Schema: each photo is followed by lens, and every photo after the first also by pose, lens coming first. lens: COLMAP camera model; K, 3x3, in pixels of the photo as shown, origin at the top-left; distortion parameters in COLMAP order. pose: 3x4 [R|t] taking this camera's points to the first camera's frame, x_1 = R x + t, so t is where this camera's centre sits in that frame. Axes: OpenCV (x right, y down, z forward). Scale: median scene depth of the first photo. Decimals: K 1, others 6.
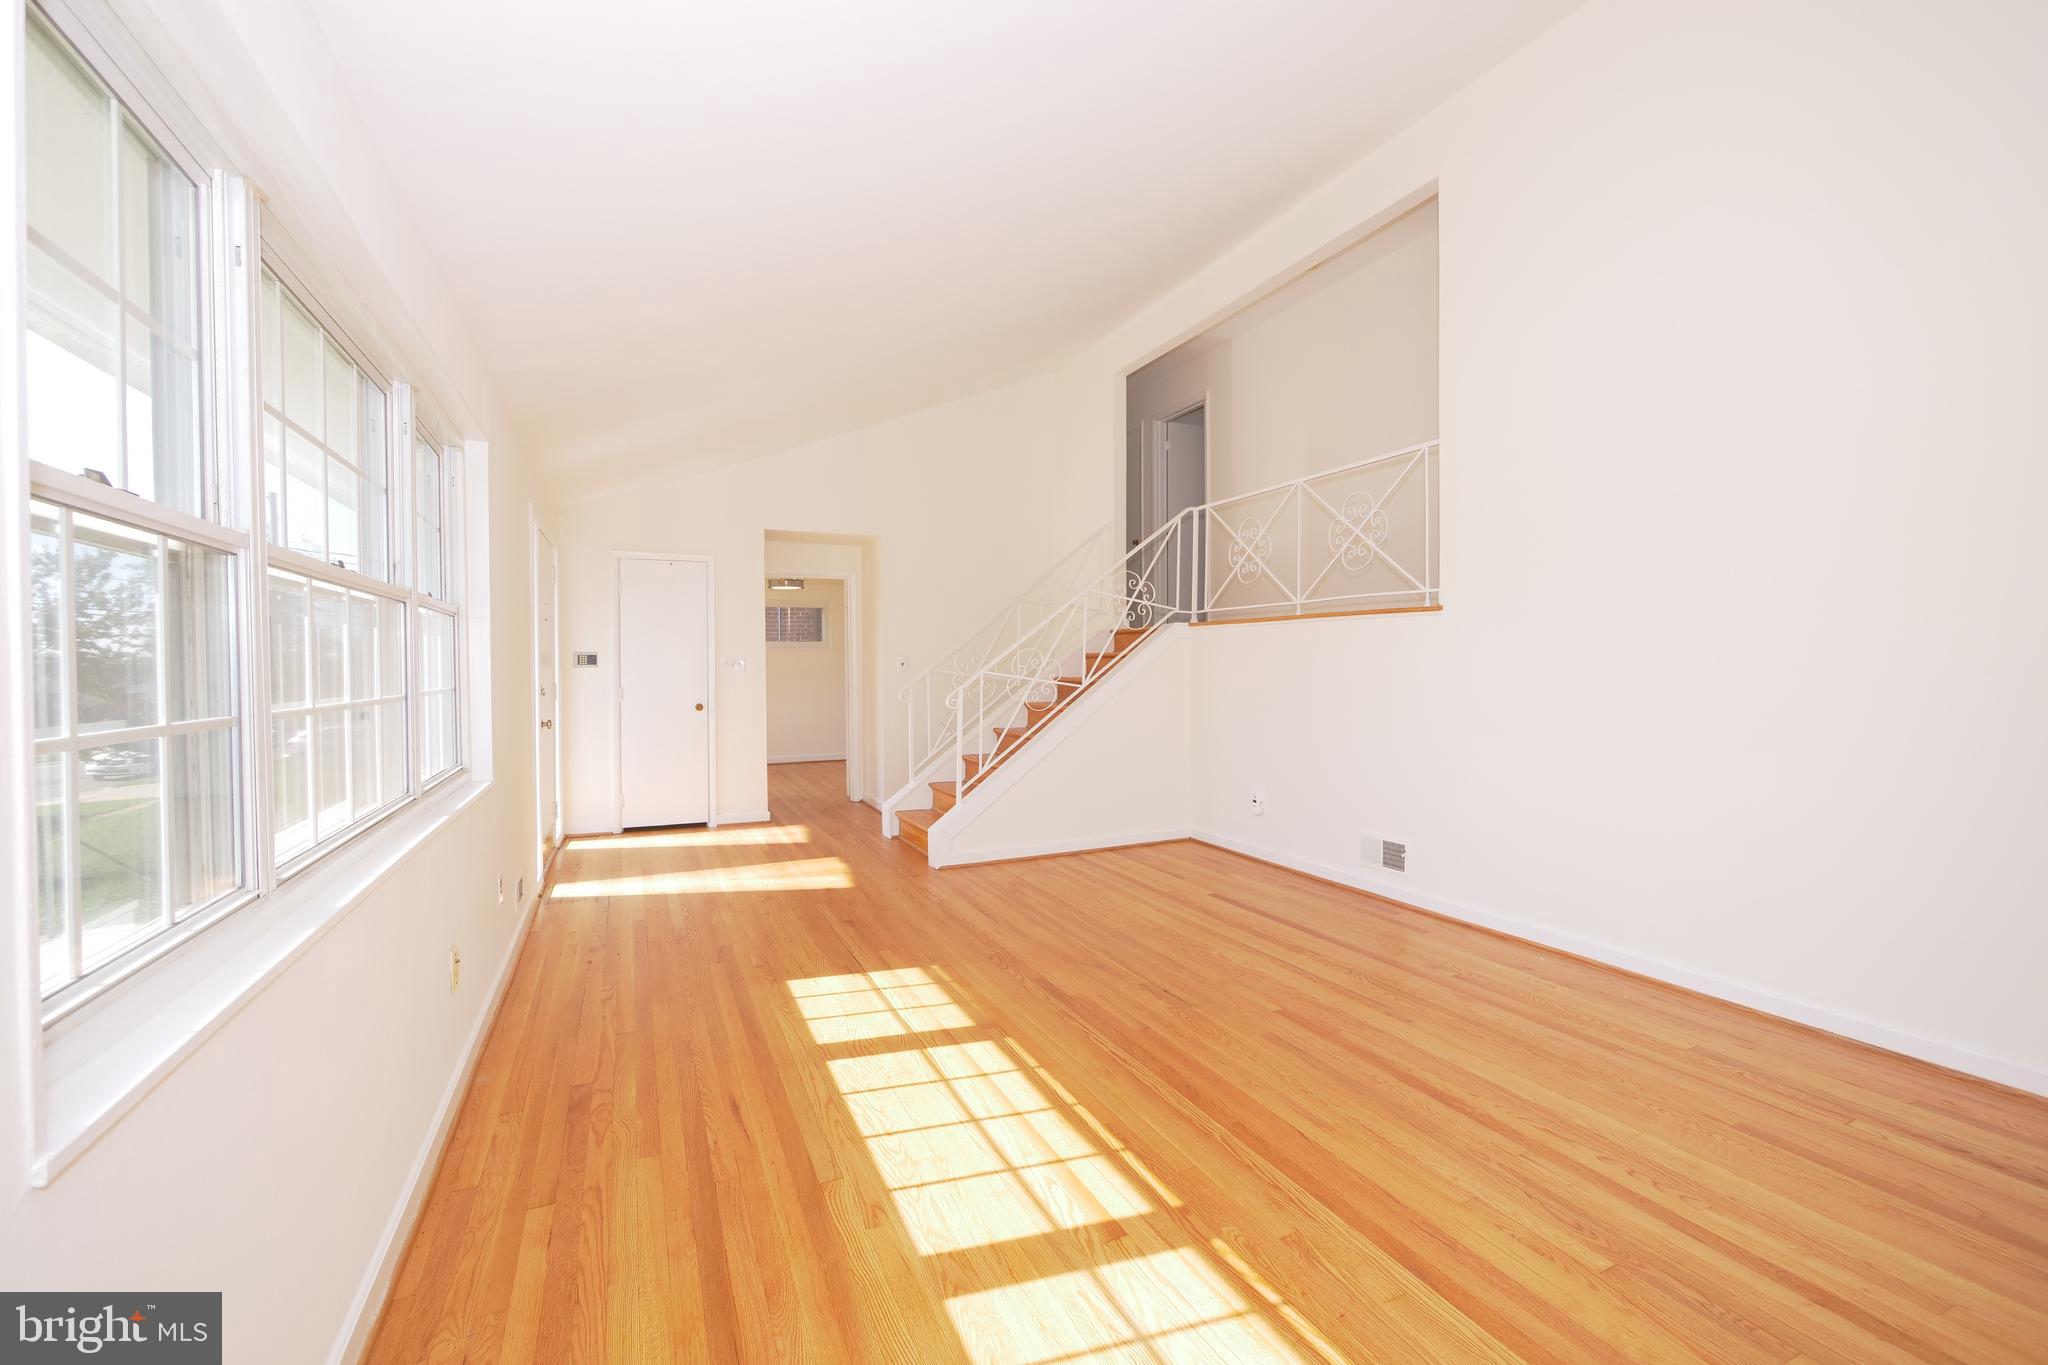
lens RADIAL K [[863.7, 0, 1028.1], [0, 863.7, 684.0], [0, 0, 1]] dist [-0.006032, 0.000759]
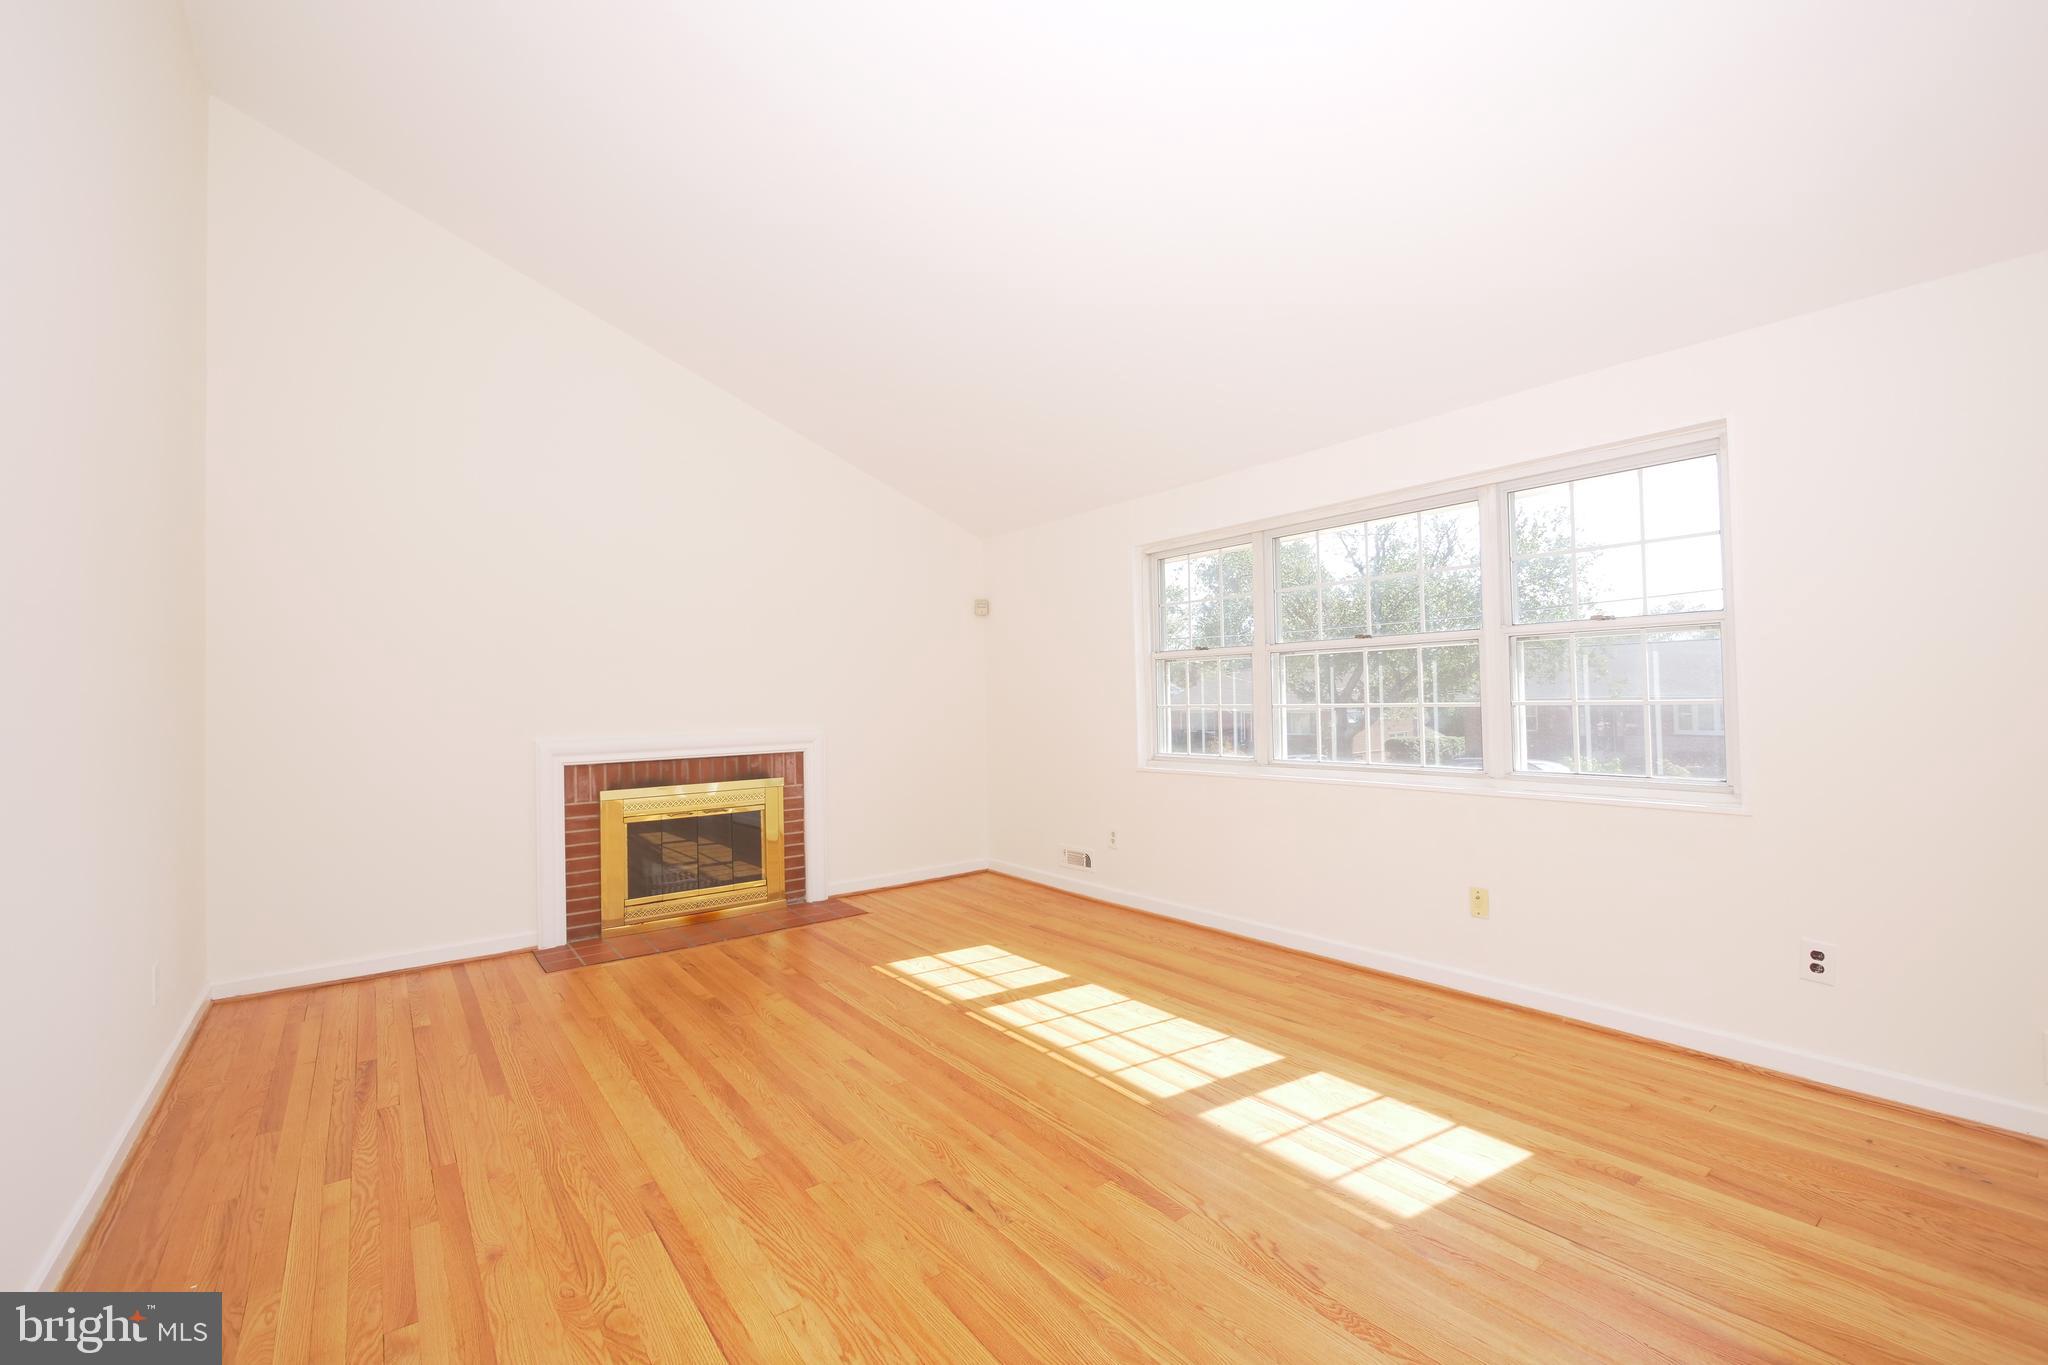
lens RADIAL K [[863.7, 0, 1026.3], [0, 863.7, 674.2], [0, 0, 1]] dist [-0.006032, 0.000759]
pose [[-0.975813, 0.025522, -0.217110, 0.290309], [0.026502, 0.999647, -0.001603, -0.043988], [0.216992, -0.007318, -0.976146, 1.923202]]
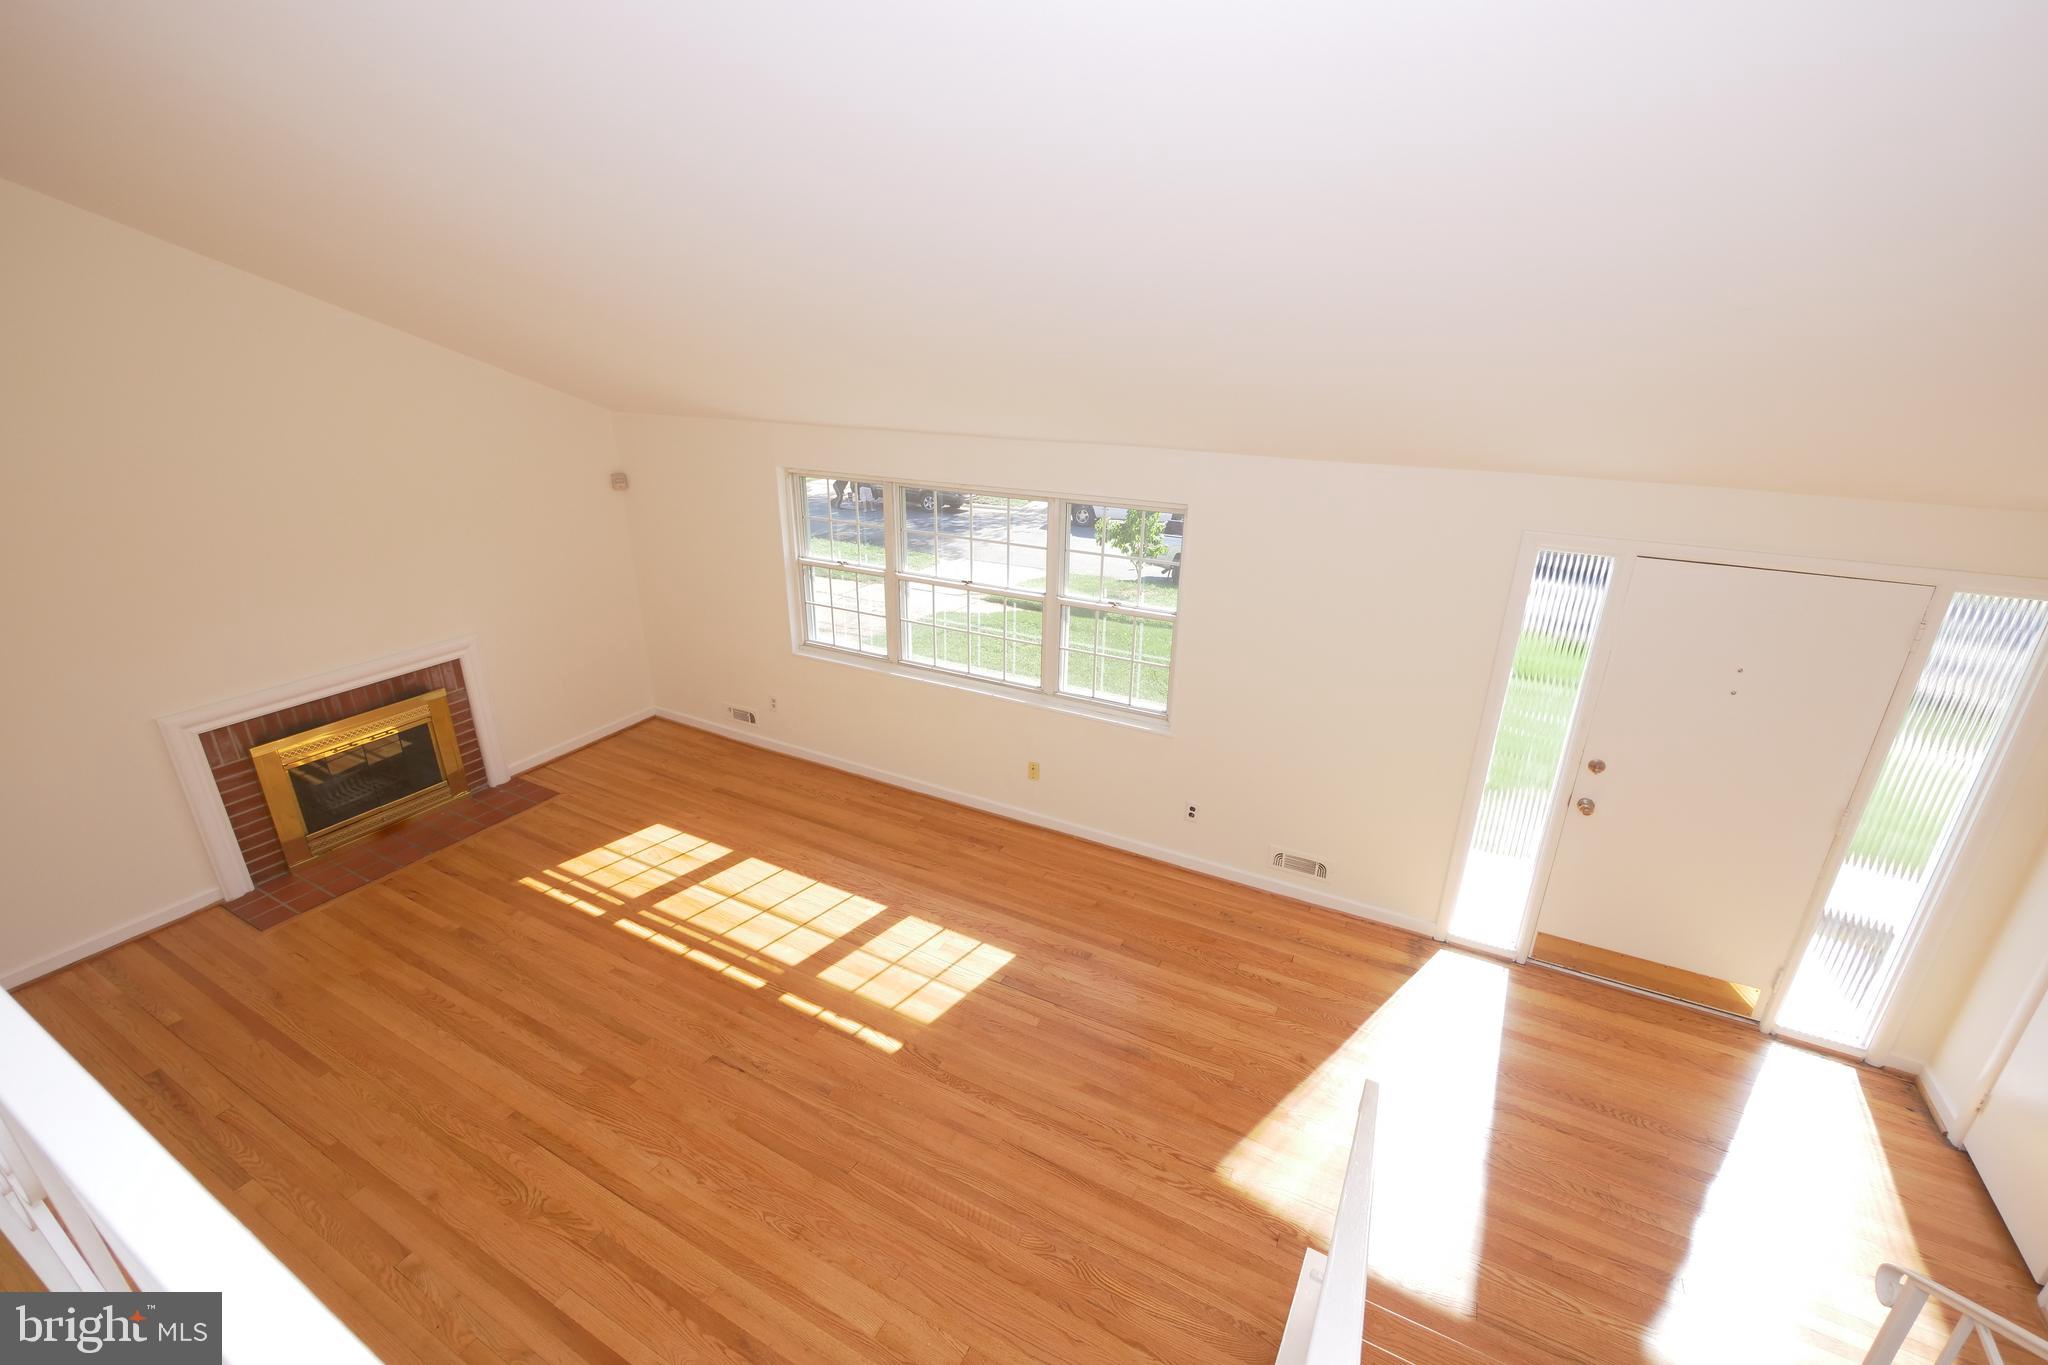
lens RADIAL K [[863.7, 0, 1027.6], [0, 863.7, 677.2], [0, 0, 1]] dist [-0.006032, 0.000759]
pose [[-0.795968, 0.215462, -0.565695, 0.447231], [-0.019897, 0.924693, 0.380193, -0.614122], [0.605012, 0.313877, -0.731739, 2.183887]]
